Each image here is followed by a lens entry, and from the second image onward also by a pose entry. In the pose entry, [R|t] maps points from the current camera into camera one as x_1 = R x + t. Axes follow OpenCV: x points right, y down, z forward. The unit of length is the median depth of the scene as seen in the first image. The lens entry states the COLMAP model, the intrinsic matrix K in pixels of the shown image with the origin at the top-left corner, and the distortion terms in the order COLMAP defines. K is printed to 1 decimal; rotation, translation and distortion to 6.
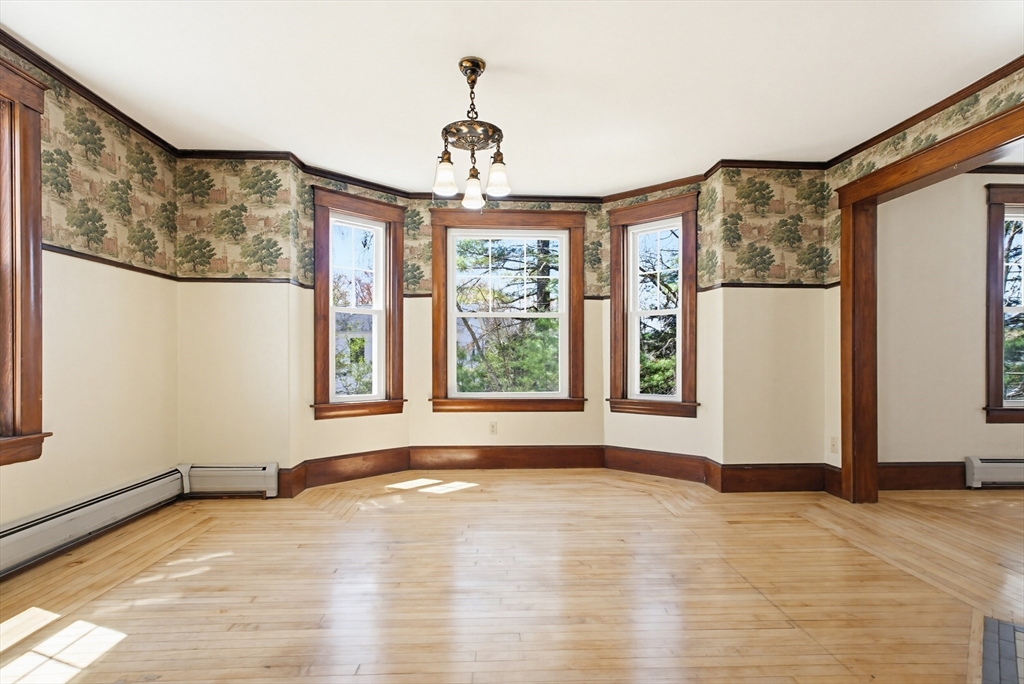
lens RADIAL K [[529.4, 0, 520.0], [0, 529.4, 357.8], [0, 0, 1]] dist [-0.005488, 0.017577]
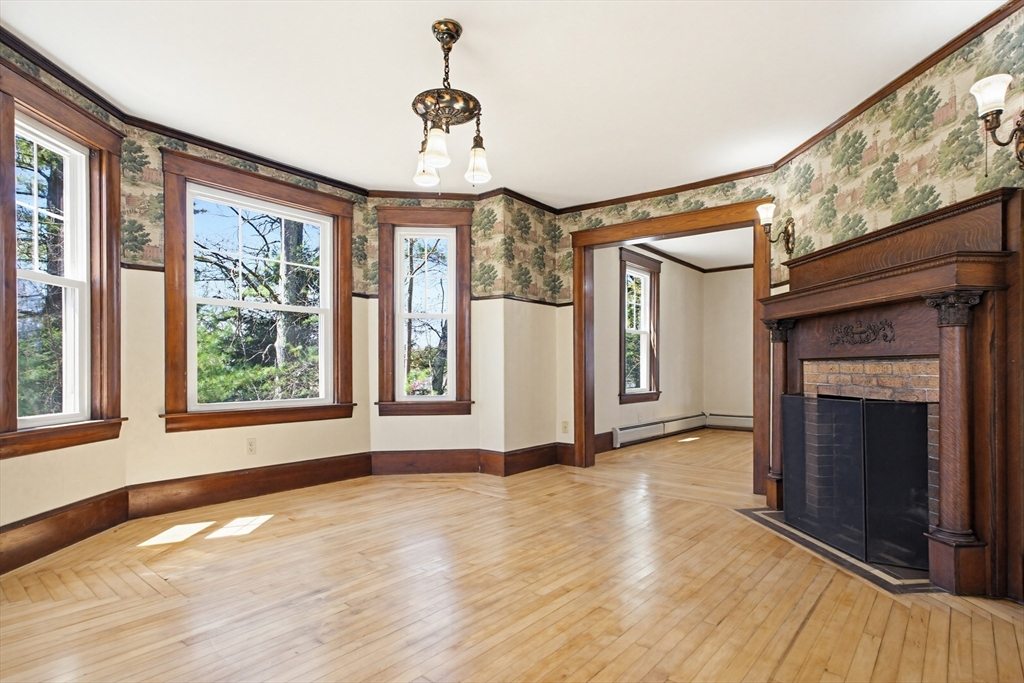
lens RADIAL K [[531.6, 0, 517.7], [0, 531.6, 366.5], [0, 0, 1]] dist [0.002428, 0.001205]
pose [[0.676371, 0.000504, 0.736560, -0.413924], [0.000151, 1.000000, -0.000823, 0.014864], [-0.736561, 0.000667, 0.676371, 0.180380]]
